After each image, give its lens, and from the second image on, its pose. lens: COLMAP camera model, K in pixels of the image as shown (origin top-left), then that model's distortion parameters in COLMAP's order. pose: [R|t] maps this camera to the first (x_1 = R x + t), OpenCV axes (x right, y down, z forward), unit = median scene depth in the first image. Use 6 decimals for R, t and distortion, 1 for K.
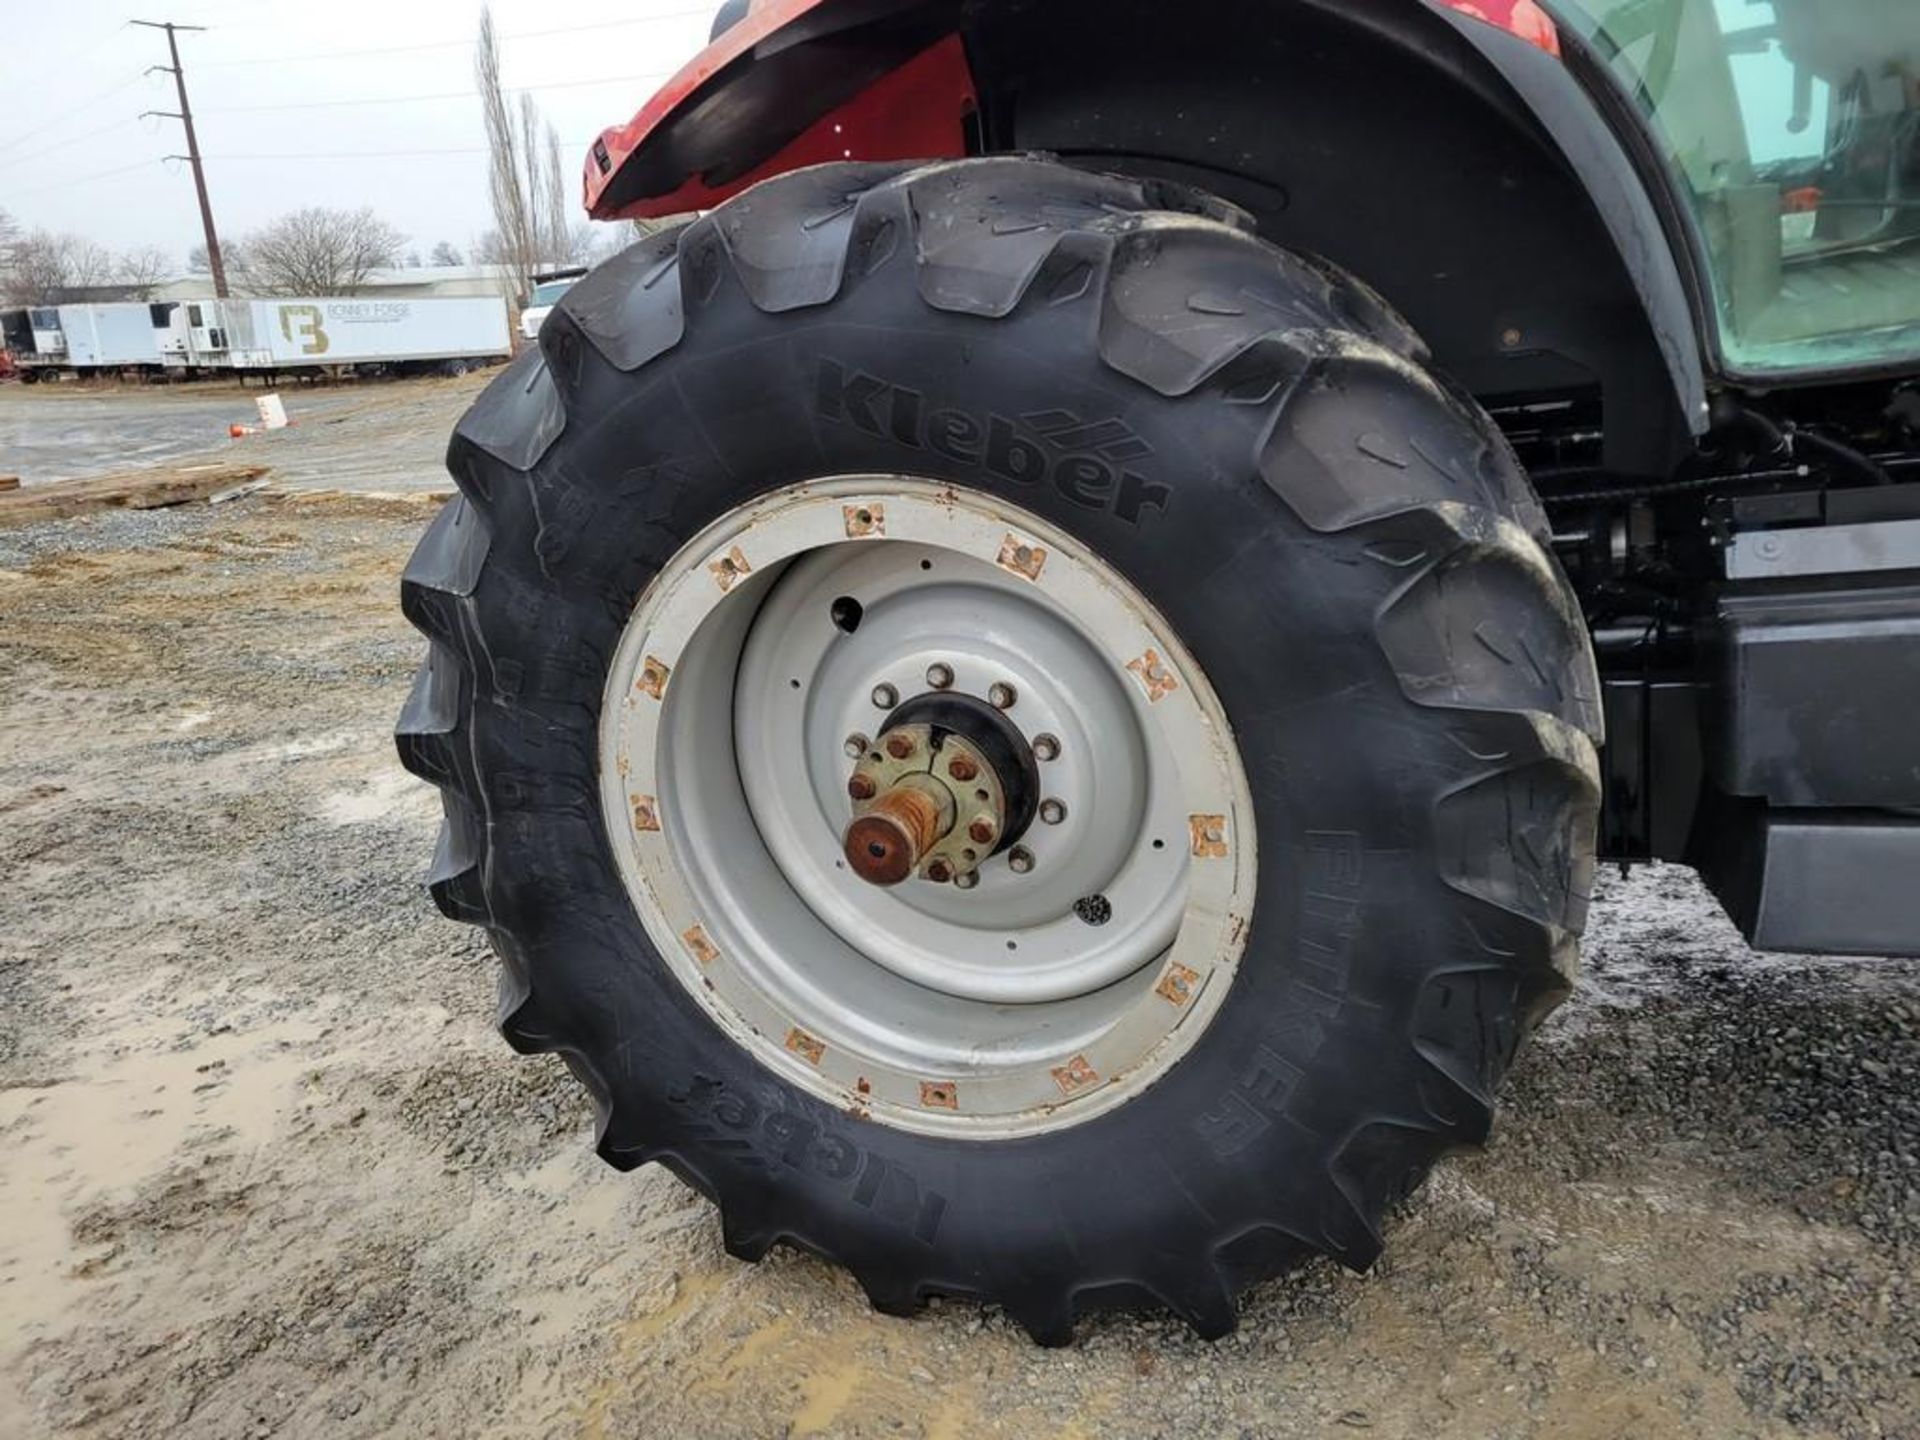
lens RADIAL K [[1416.4, 0, 960.0], [0, 1416.4, 720.0], [0, 0, 1]] dist [0.055899, -0.029759]
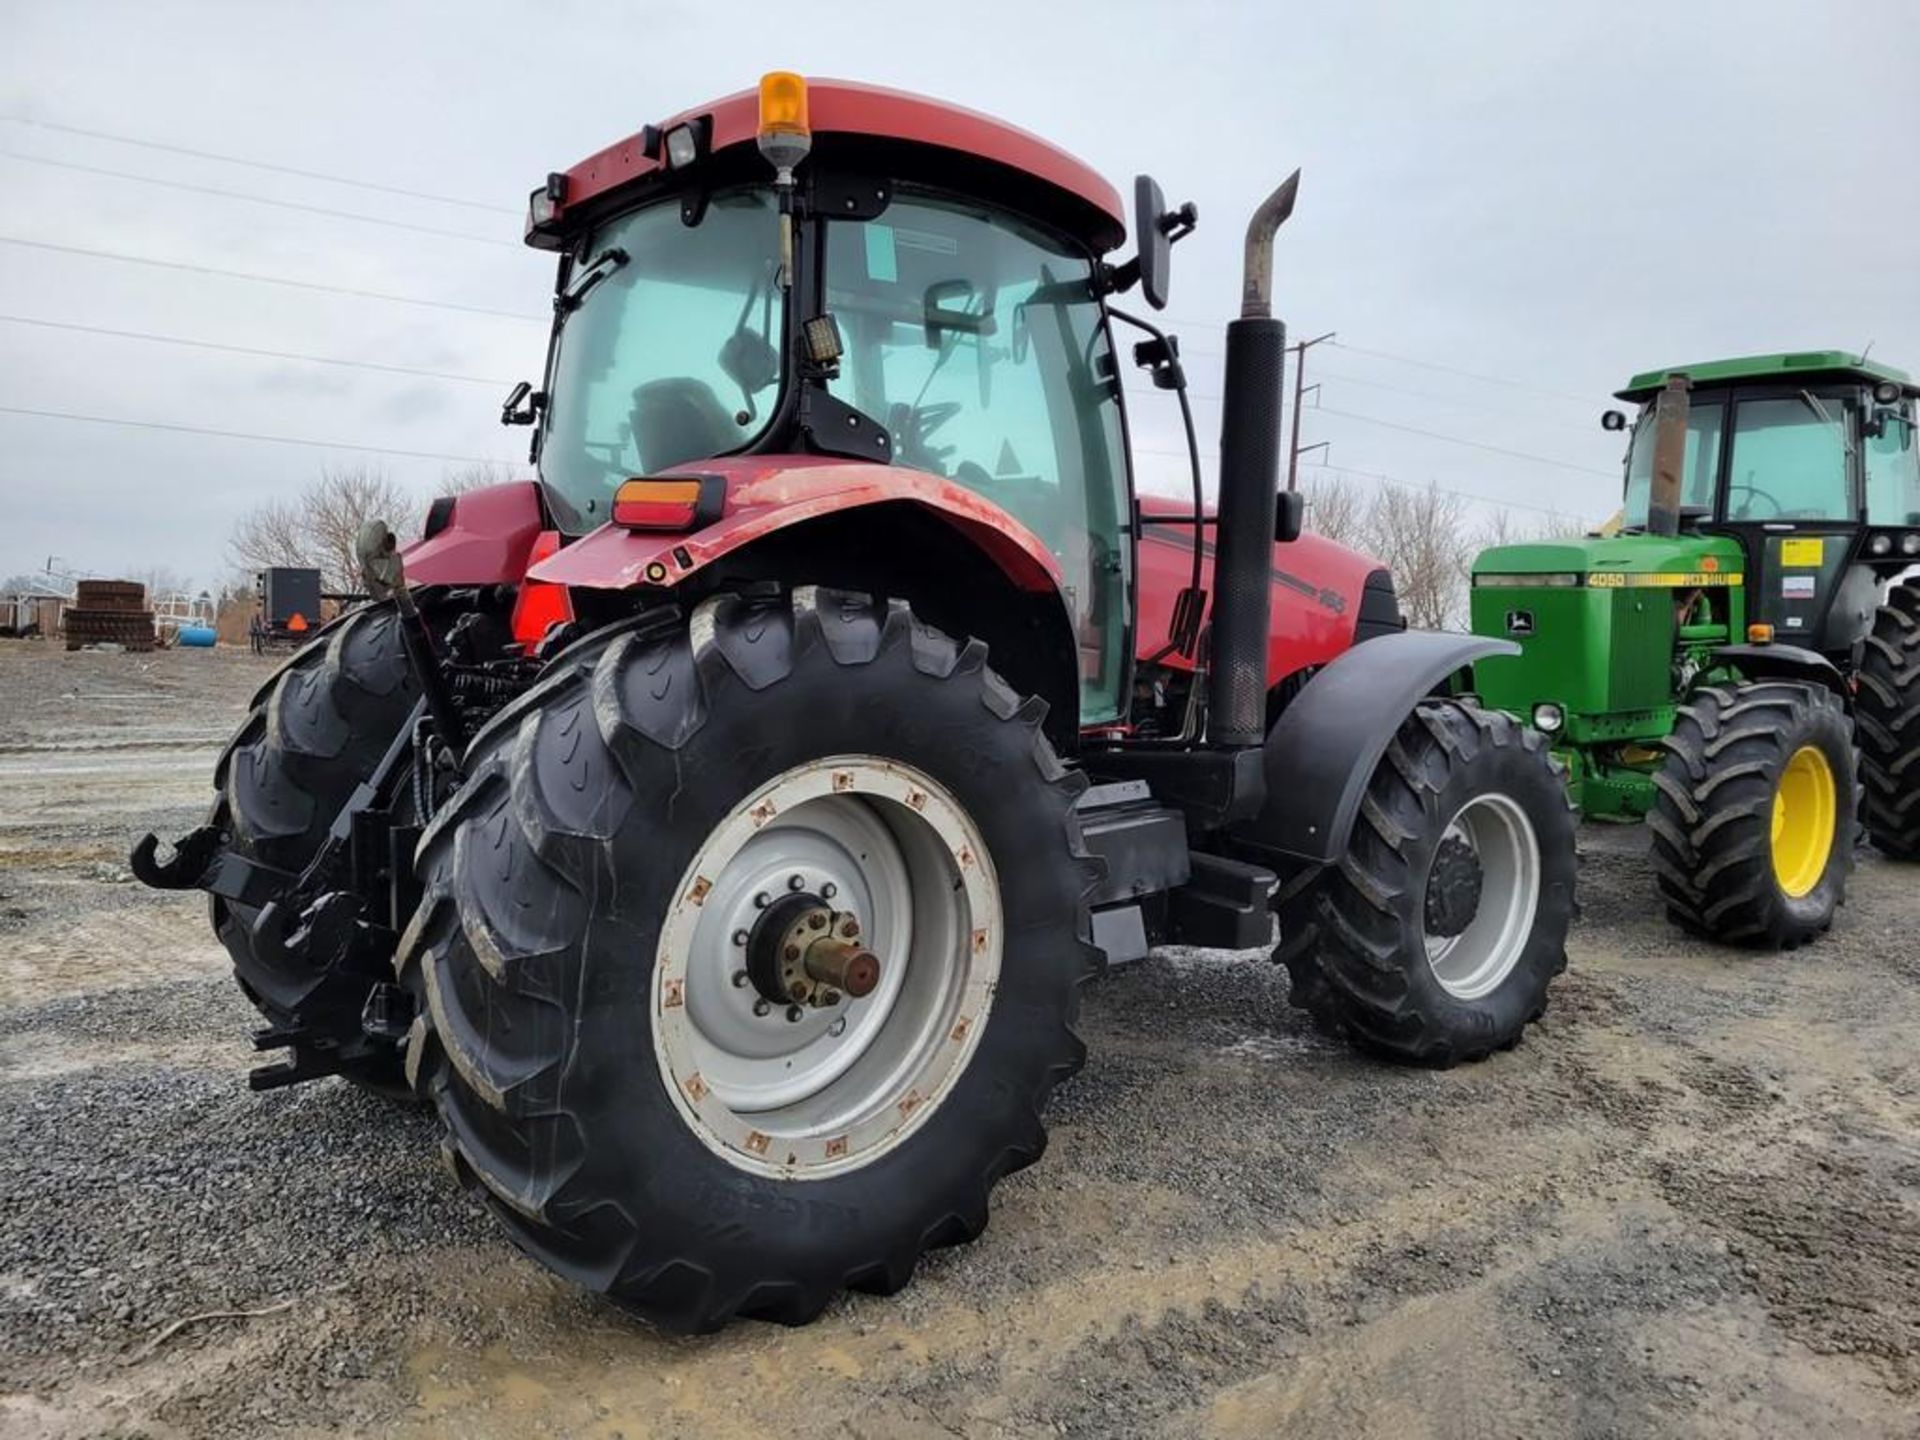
lens RADIAL K [[1440.3, 0, 976.0], [0, 1440.3, 727.7], [0, 0, 1]] dist [0.061907, -0.049561]
pose [[0.459449, 0.048422, 0.886884, -1.509665], [0.186099, 0.971101, -0.149428, 0.088028], [-0.868490, 0.233703, 0.437160, 0.061538]]
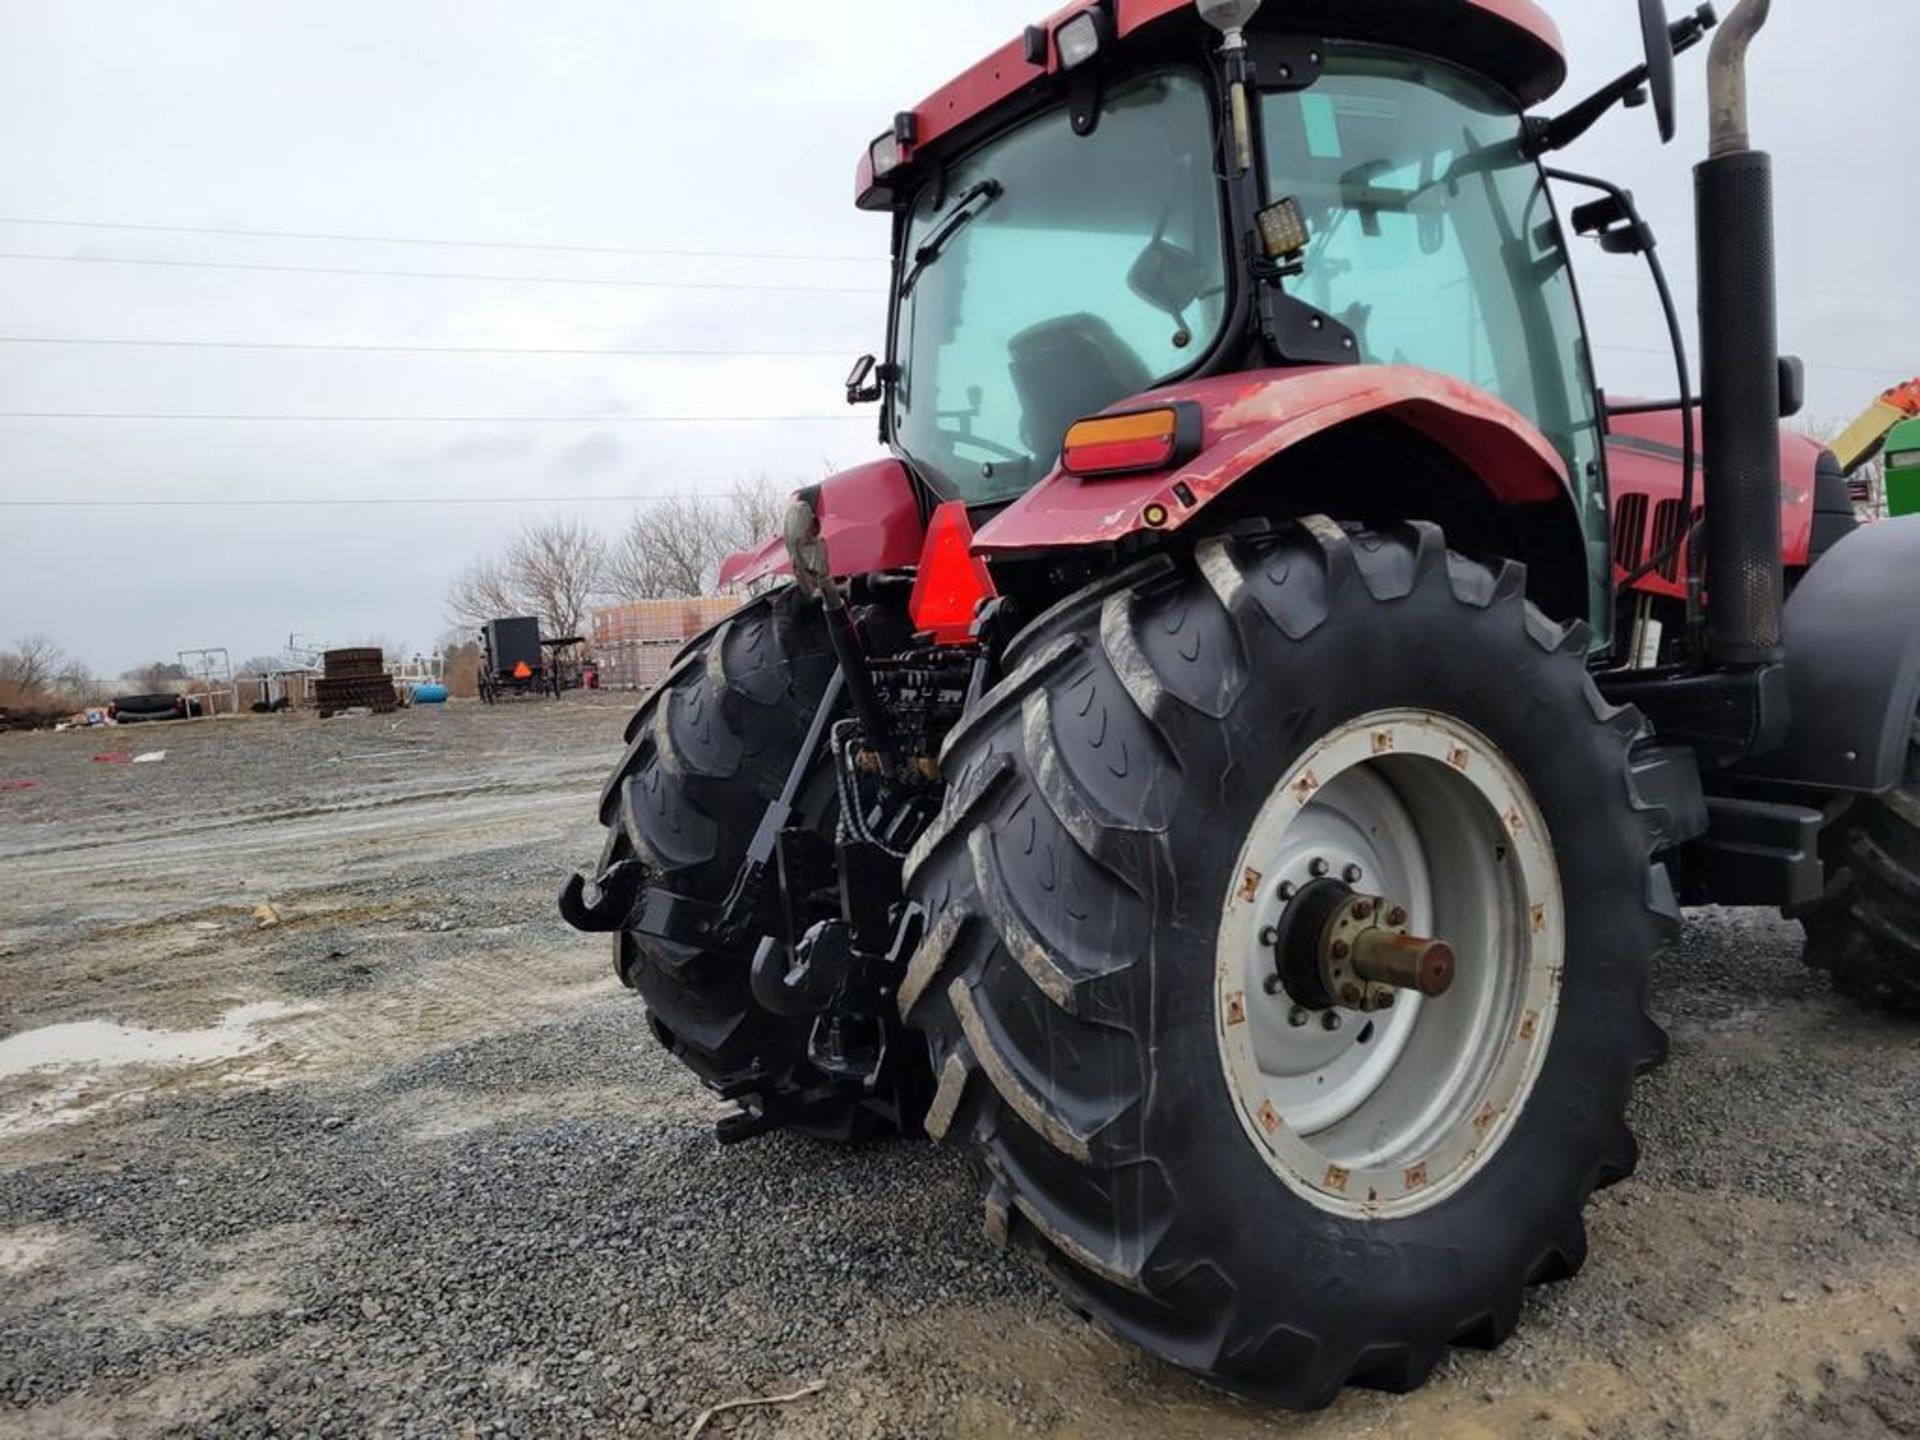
lens RADIAL K [[1458.2, 0, 1003.4], [0, 1458.2, 720.2], [0, 0, 1]] dist [0.065009, -0.060051]
pose [[0.567110, -0.006349, 0.823618, -1.474695], [0.262059, 0.949396, -0.173124, -0.001681], [-0.780840, 0.314017, 0.540075, 0.461676]]
